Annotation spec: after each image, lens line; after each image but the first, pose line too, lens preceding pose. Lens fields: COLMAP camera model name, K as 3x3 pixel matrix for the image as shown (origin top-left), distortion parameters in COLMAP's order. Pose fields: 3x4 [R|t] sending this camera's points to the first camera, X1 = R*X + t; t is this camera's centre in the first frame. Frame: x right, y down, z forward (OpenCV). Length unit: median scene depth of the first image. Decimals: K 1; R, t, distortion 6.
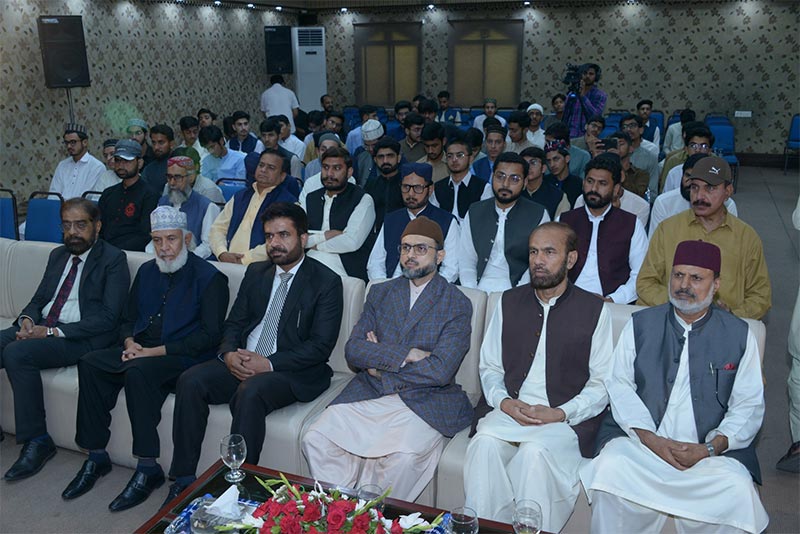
lens RADIAL K [[745.3, 0, 395.0], [0, 745.3, 270.7], [0, 0, 1]] dist [-0.018312, 0.000000]
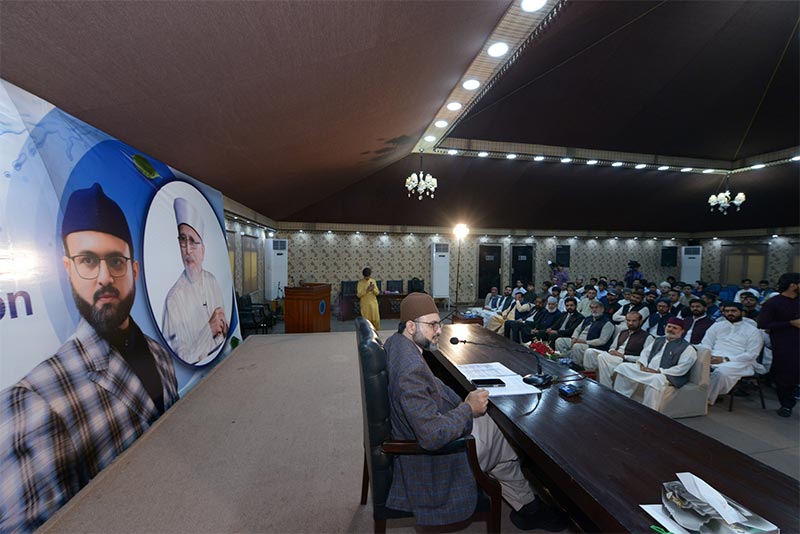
lens RADIAL K [[320.2, 0, 396.0], [0, 320.2, 270.0], [0, 0, 1]] dist [-0.006938, -0.000096]
pose [[0.551349, 0.053683, -0.832546, 0.185521], [-0.244474, 0.964516, -0.099709, 0.041350], [0.797651, 0.258510, 0.544909, -0.174558]]
